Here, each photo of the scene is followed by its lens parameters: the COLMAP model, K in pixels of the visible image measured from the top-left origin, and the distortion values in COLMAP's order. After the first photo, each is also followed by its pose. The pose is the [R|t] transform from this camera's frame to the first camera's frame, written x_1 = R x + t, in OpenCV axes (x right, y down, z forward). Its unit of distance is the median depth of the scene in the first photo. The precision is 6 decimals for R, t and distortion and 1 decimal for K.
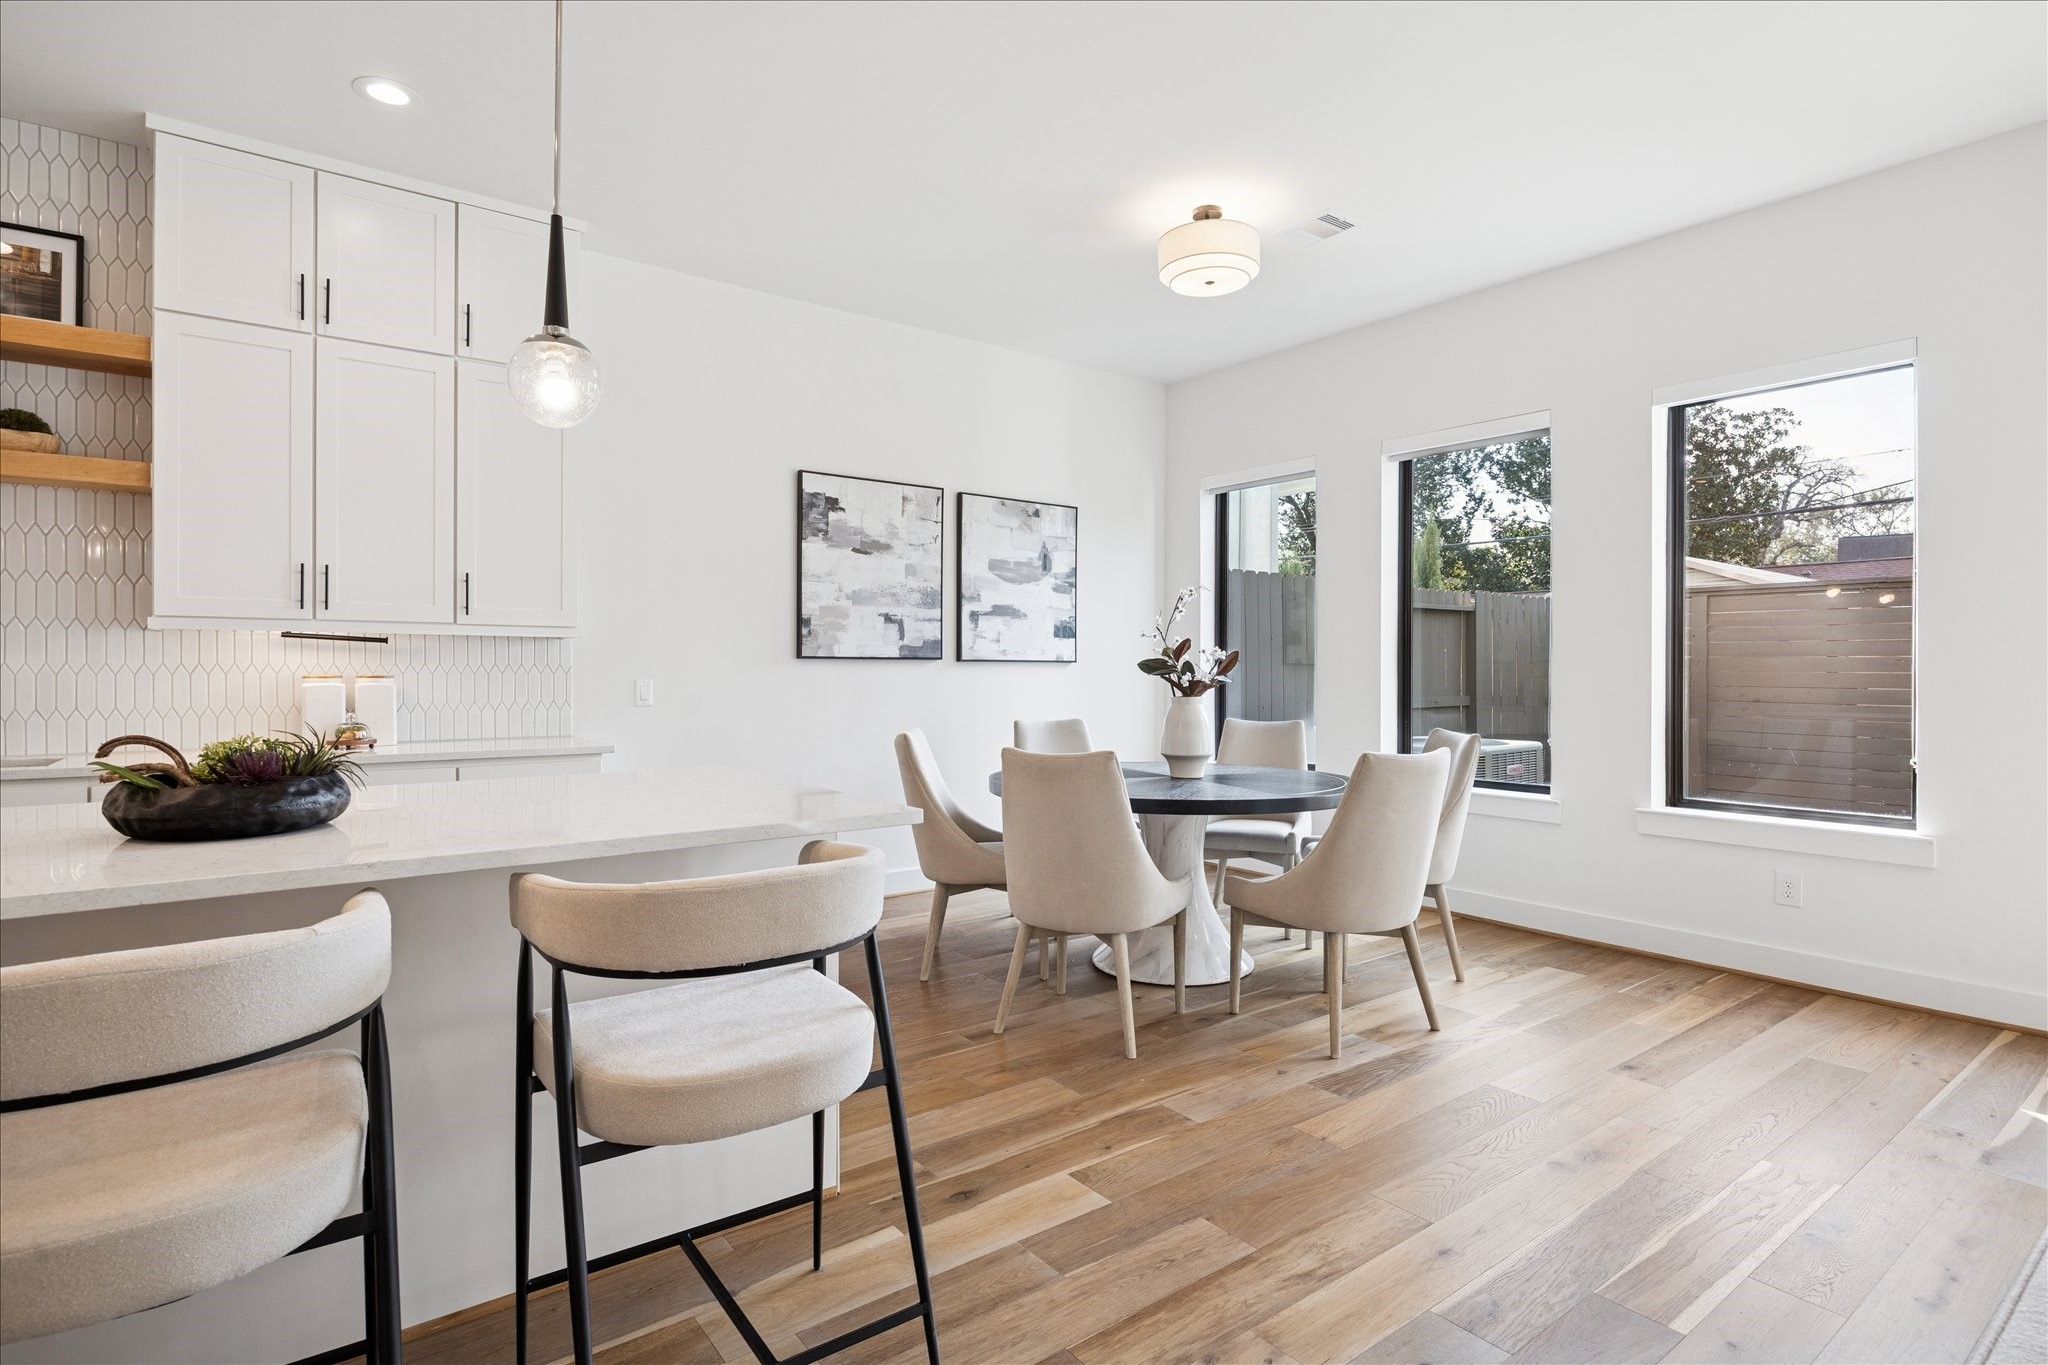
lens RADIAL K [[1036.1, 0, 1033.7], [0, 1036.1, 671.0], [0, 0, 1]] dist [-0.002972, -0.000596]
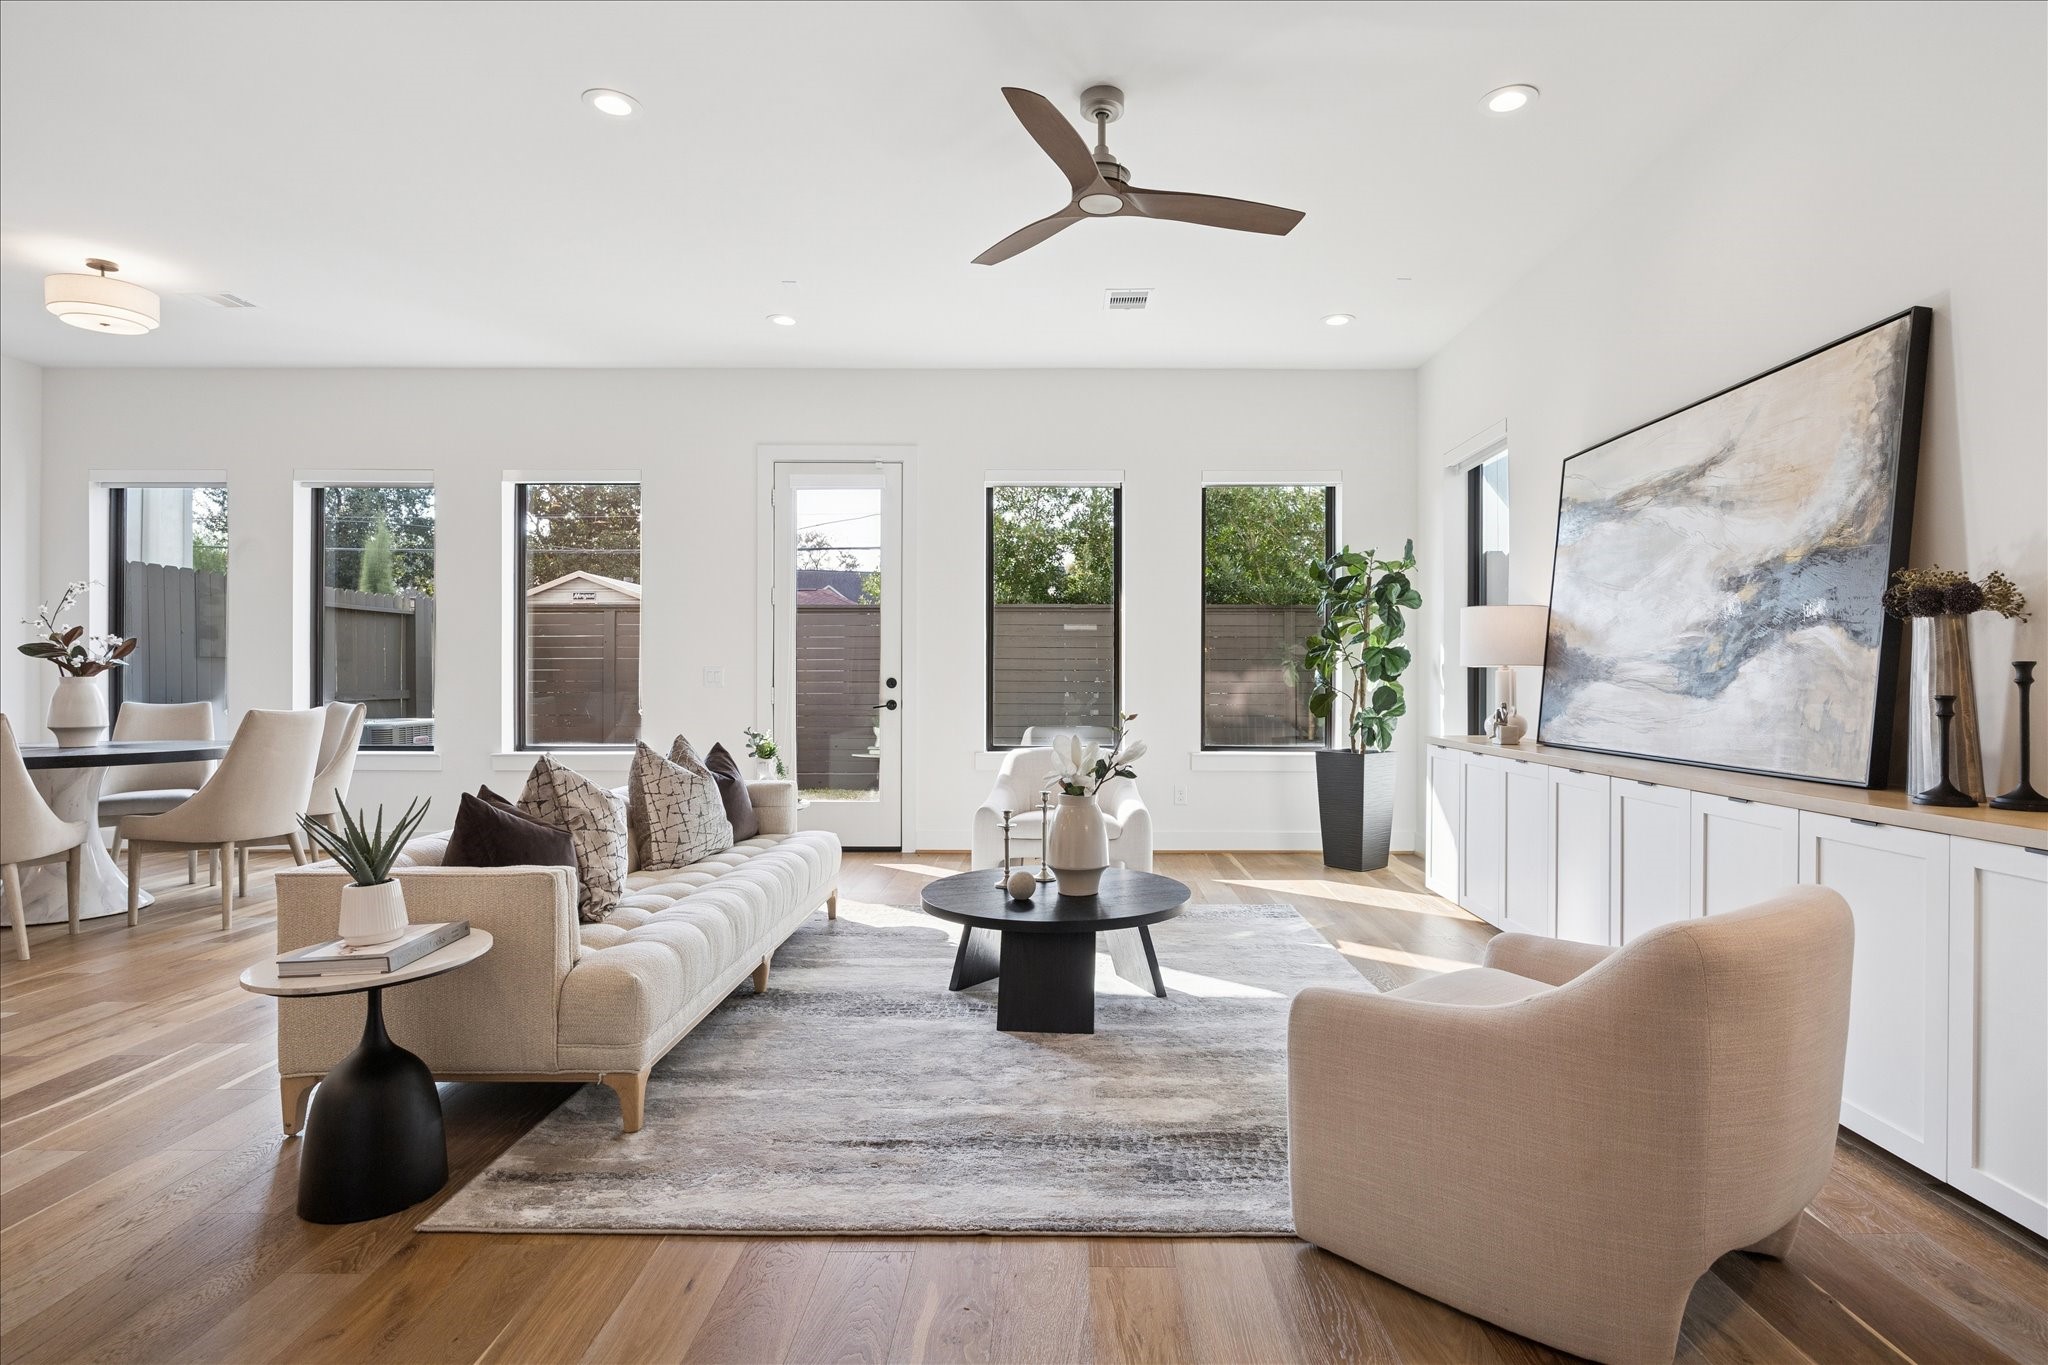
lens RADIAL K [[1038.3, 0, 1076.3], [0, 1038.3, 676.3], [0, 0, 1]] dist [-0.013405, -0.000135]
pose [[0.596379, -0.001271, 0.802702, -0.105109], [0.003096, 0.999995, -0.000717, 0.028612], [-0.802697, 0.002912, 0.596380, -0.572749]]
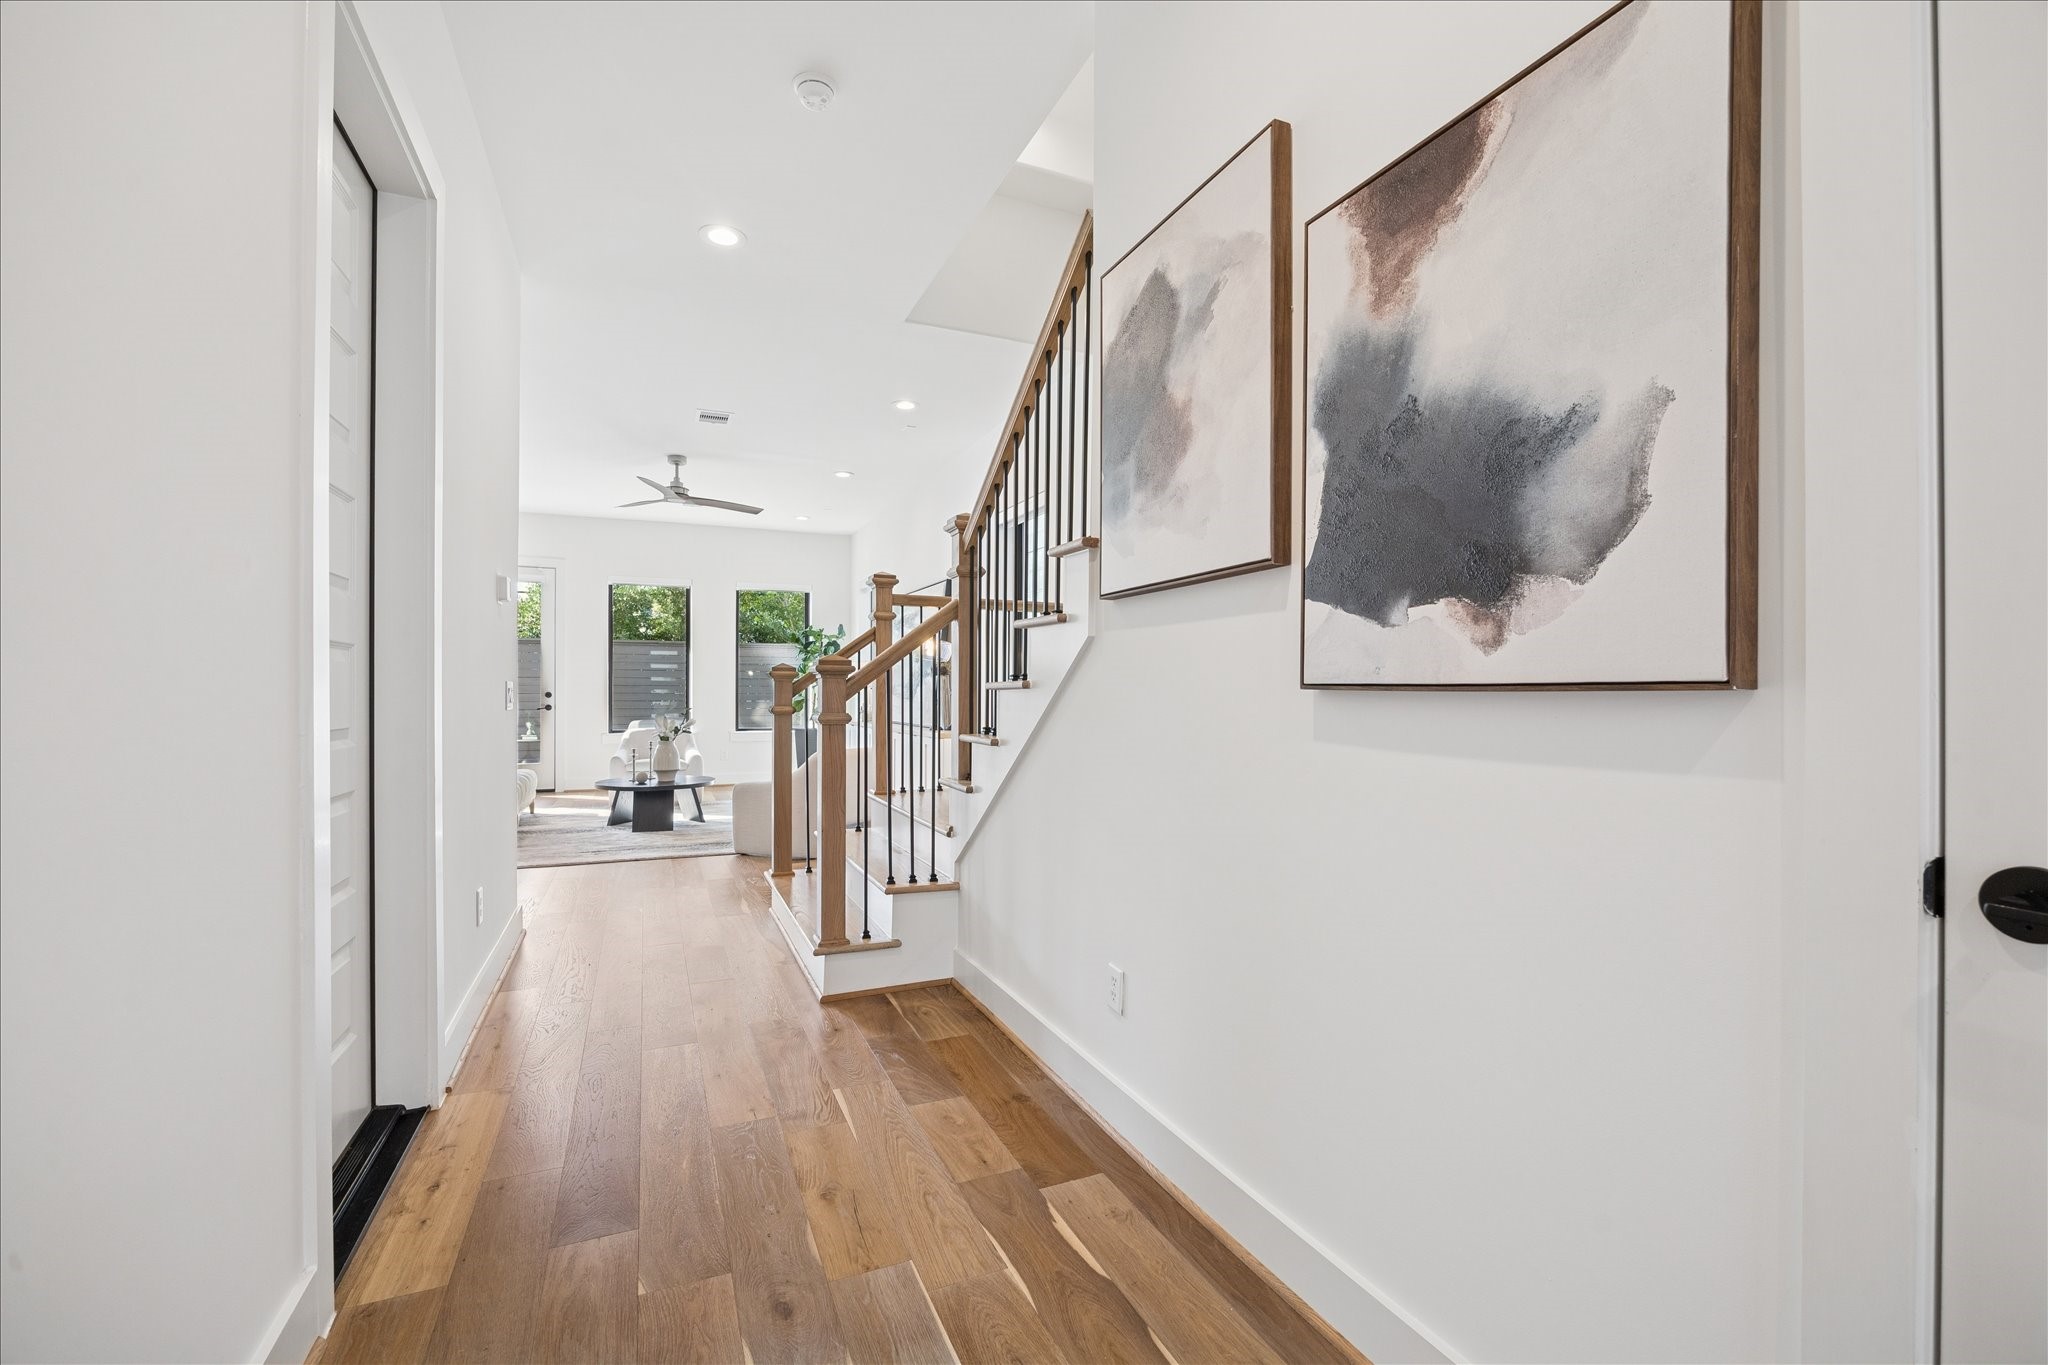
lens RADIAL K [[834.9, 0, 1017.0], [0, 834.9, 691.6], [0, 0, 1]] dist [0.008542, 0.000081]
pose [[0.232145, -0.005487, 0.972666, -0.862336], [0.002022, 0.999985, 0.005158, 0.018675], [-0.972679, 0.000770, 0.232153, -1.120786]]
